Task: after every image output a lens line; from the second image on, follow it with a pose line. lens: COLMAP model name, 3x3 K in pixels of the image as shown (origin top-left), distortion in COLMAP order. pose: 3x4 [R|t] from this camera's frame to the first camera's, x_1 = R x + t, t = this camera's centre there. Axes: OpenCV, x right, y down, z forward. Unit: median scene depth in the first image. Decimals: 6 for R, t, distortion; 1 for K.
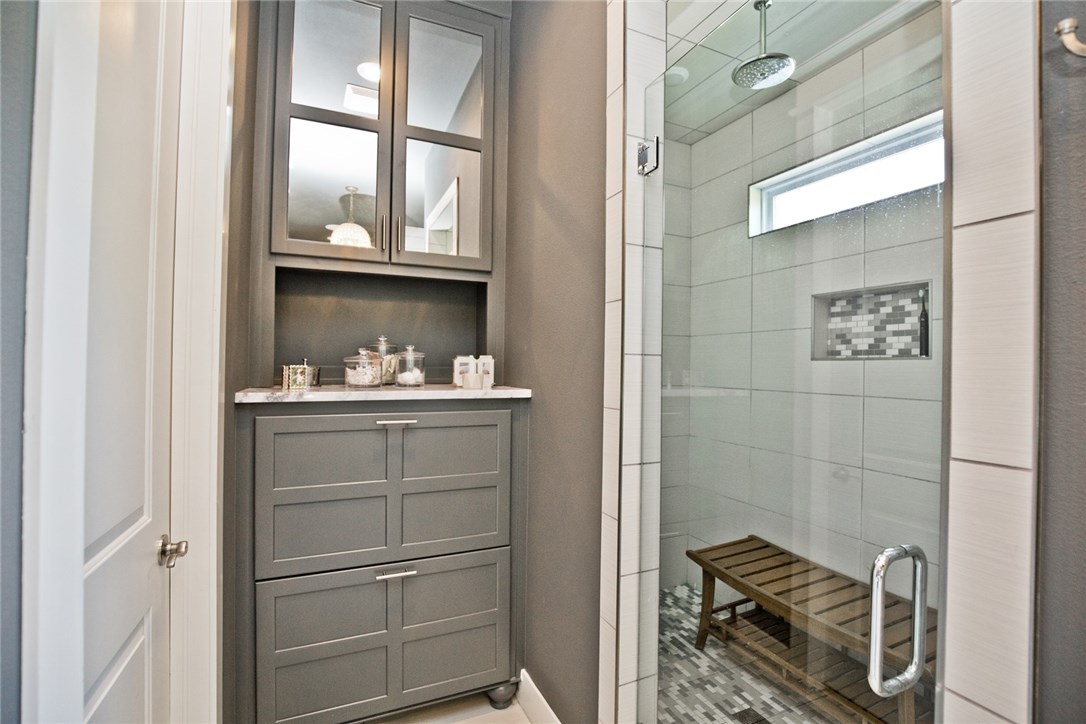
lens RADIAL K [[501.9, 0, 549.8], [0, 501.9, 364.2], [0, 0, 1]] dist [-0.034203, 0.005298]
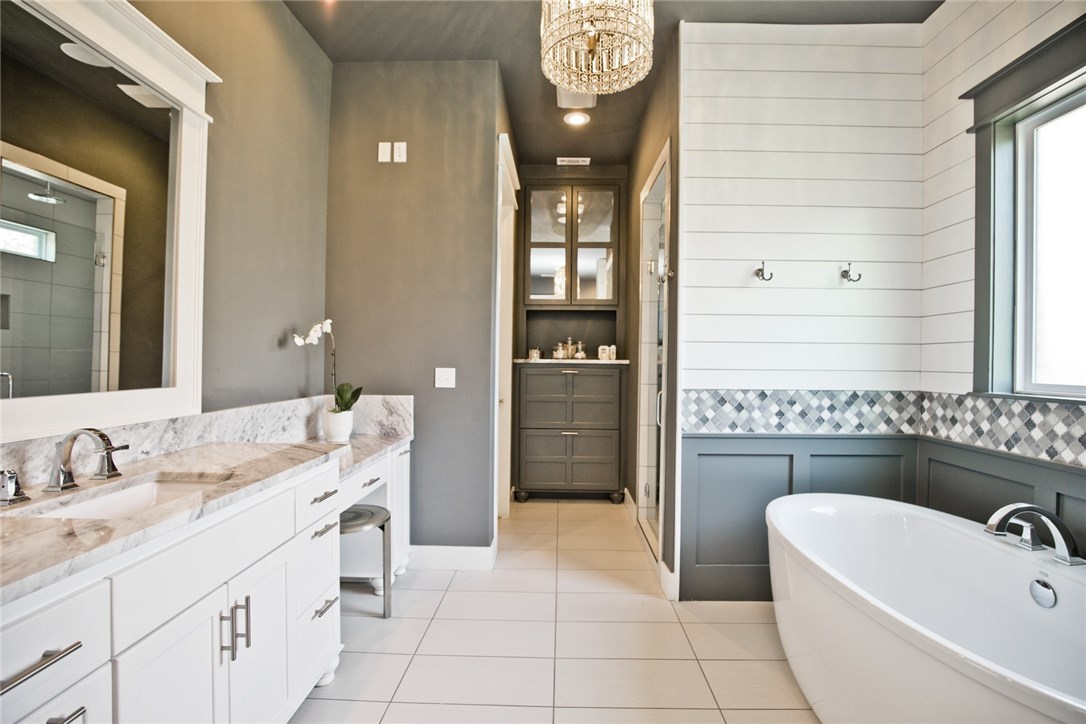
lens RADIAL K [[501.9, 0, 544.4], [0, 501.9, 359.4], [0, 0, 1]] dist [-0.034203, 0.005298]
pose [[0.900055, 0.001654, -0.435774, 0.573951], [0.002753, 0.999951, 0.009482, 0.022783], [0.435768, -0.009734, 0.900006, -1.125953]]
